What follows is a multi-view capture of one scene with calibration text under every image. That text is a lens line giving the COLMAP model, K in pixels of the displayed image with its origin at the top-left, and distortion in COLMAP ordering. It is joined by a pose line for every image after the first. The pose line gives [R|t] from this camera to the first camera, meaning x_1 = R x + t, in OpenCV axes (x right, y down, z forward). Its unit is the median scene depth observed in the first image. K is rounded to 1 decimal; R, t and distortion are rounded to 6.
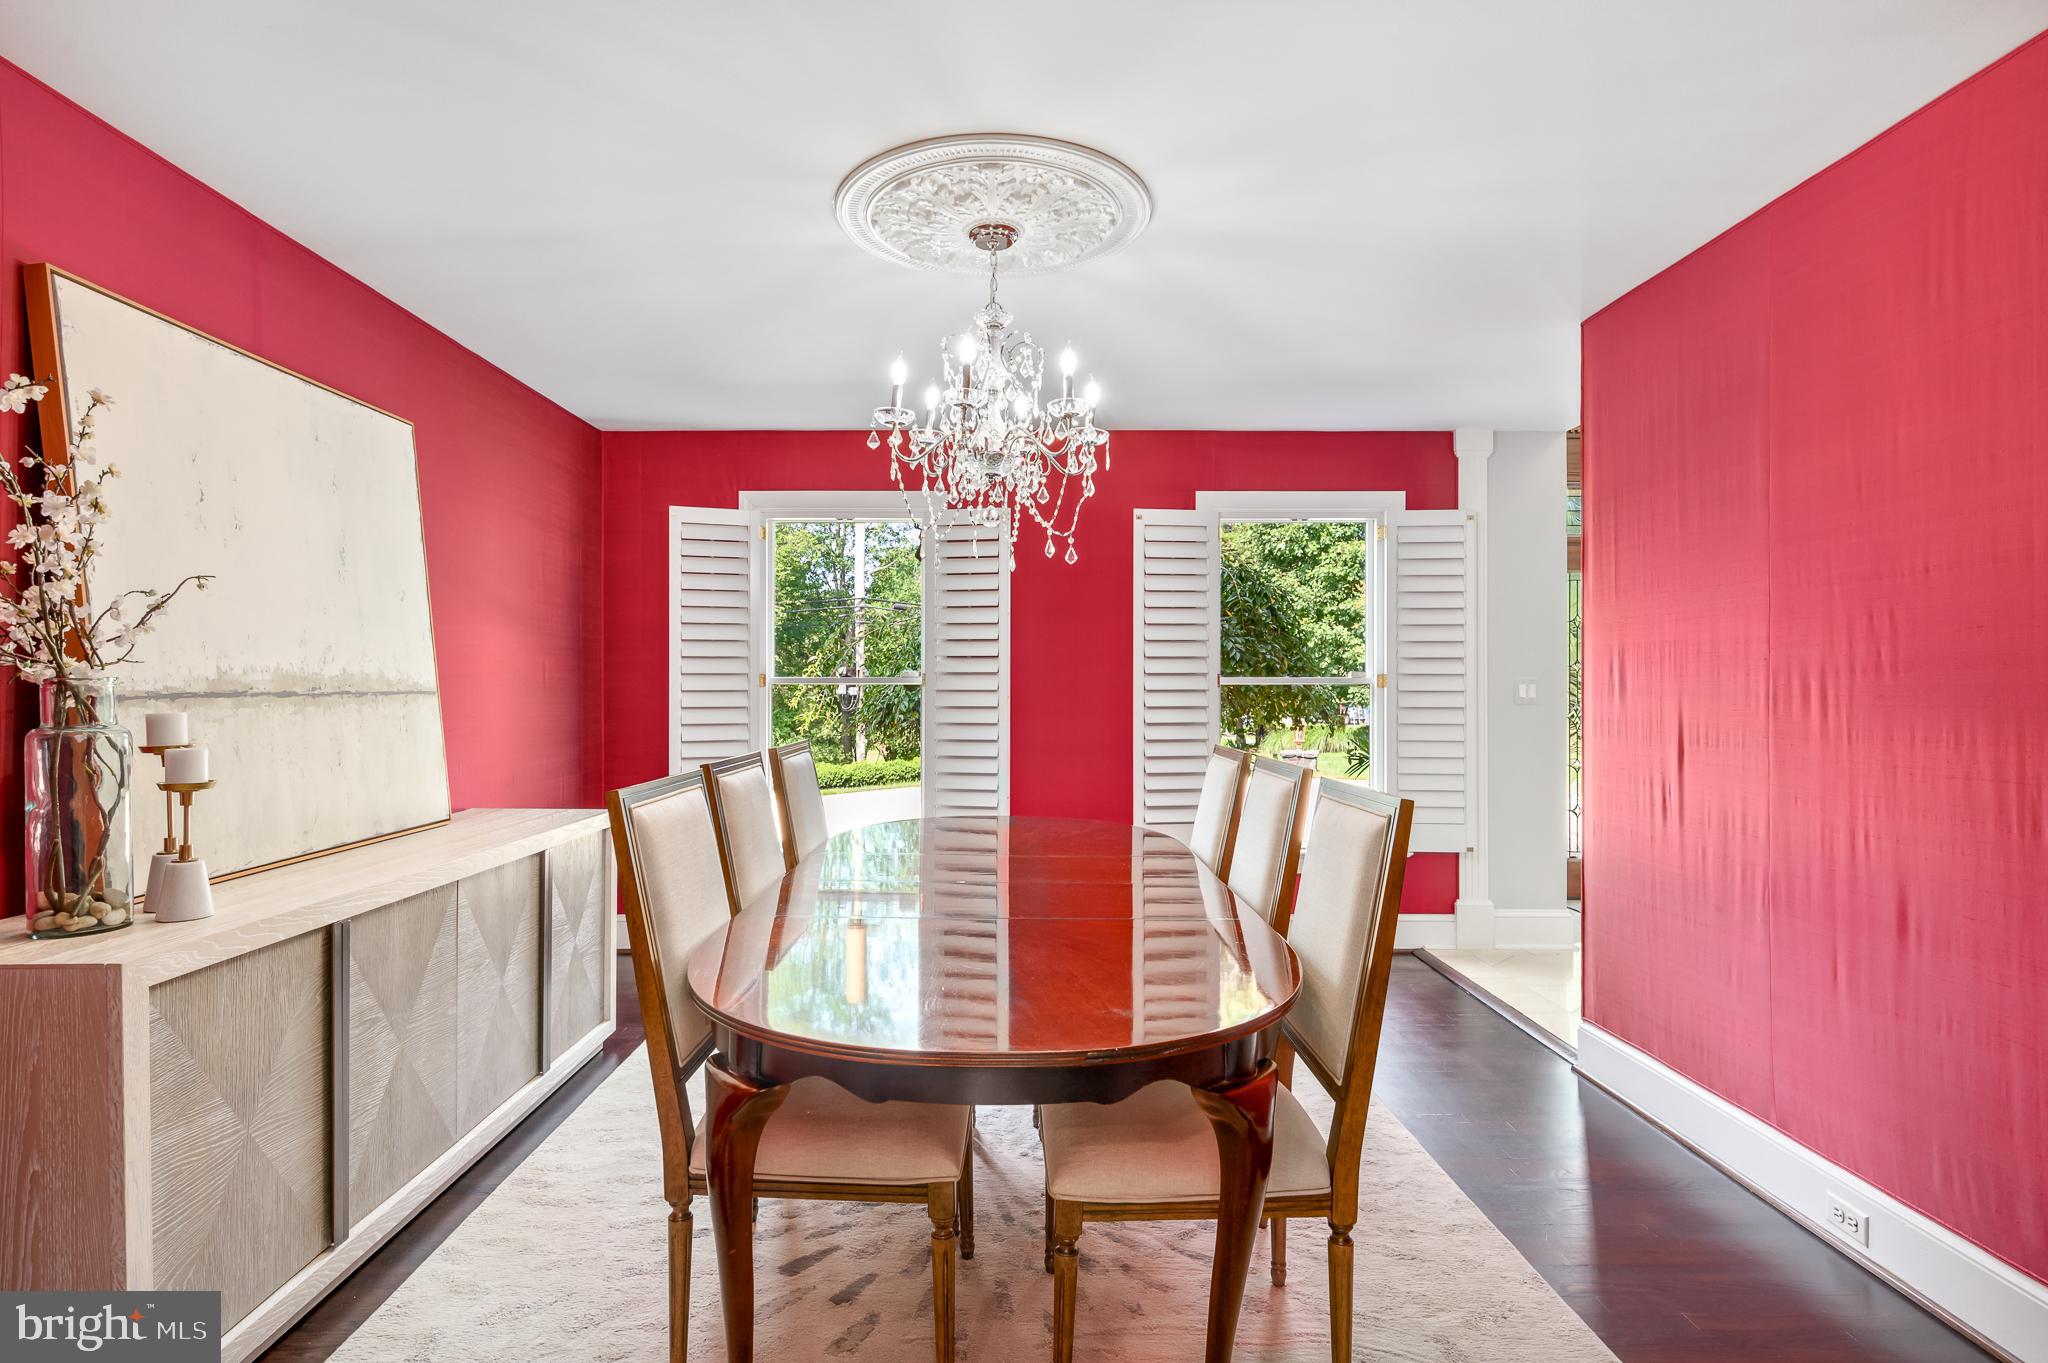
lens RADIAL K [[1019.3, 0, 1024.0], [0, 1019.3, 681.5], [0, 0, 1]] dist [0.000608, -0.001218]
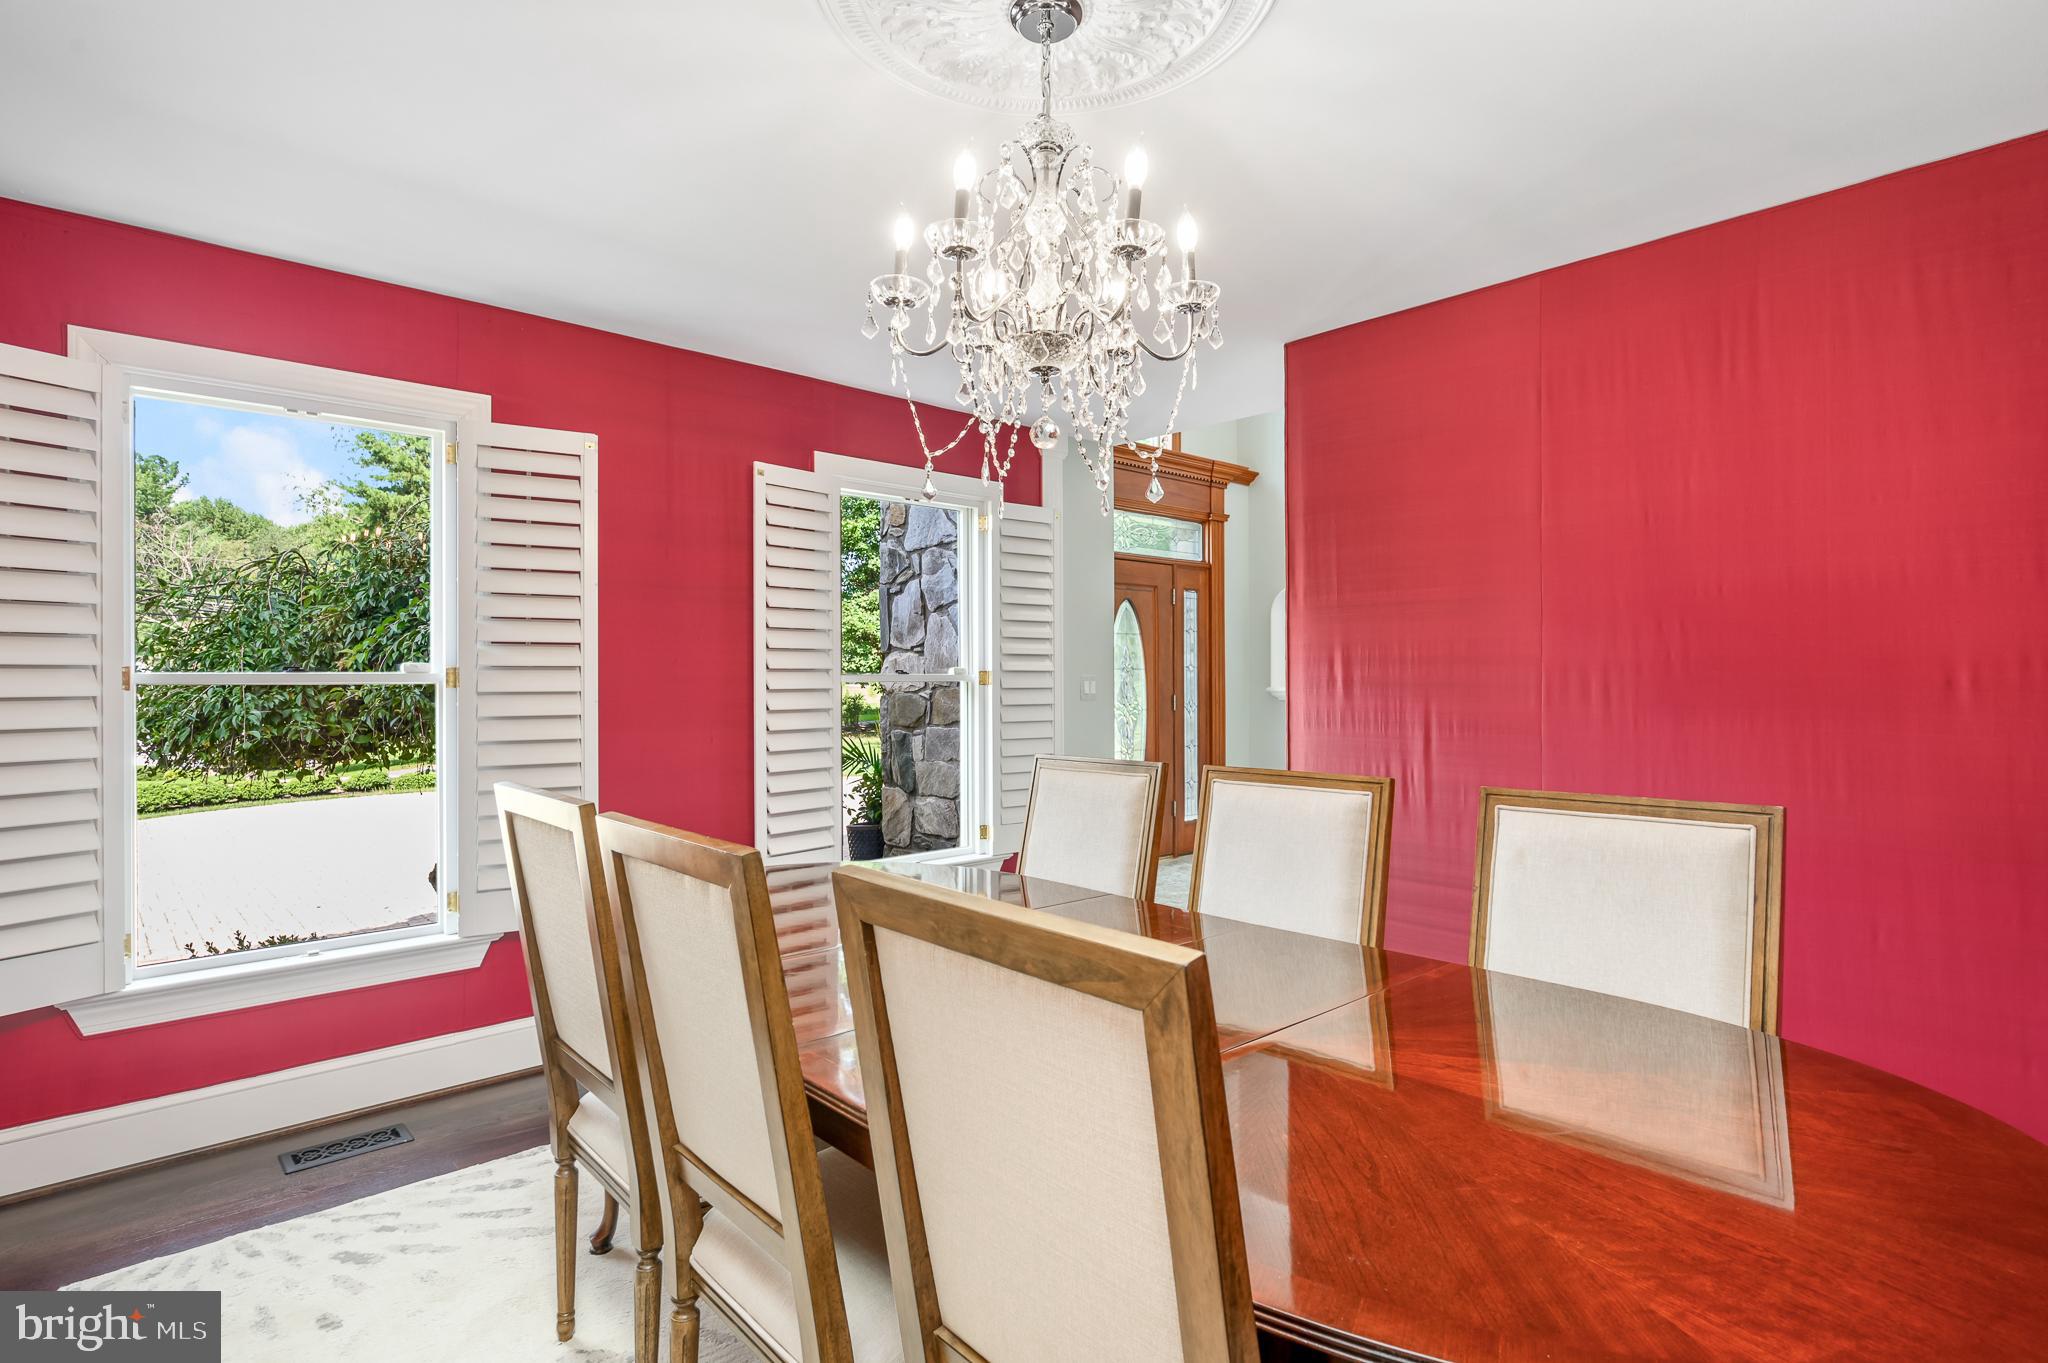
lens RADIAL K [[1019.3, 0, 1024.0], [0, 1019.3, 681.5], [0, 0, 1]] dist [0.000608, -0.001218]
pose [[0.748285, -0.002850, 0.663372, -0.372429], [0.001836, 0.999996, 0.002225, 0.000999], [-0.663375, -0.000447, 0.748287, 0.380106]]
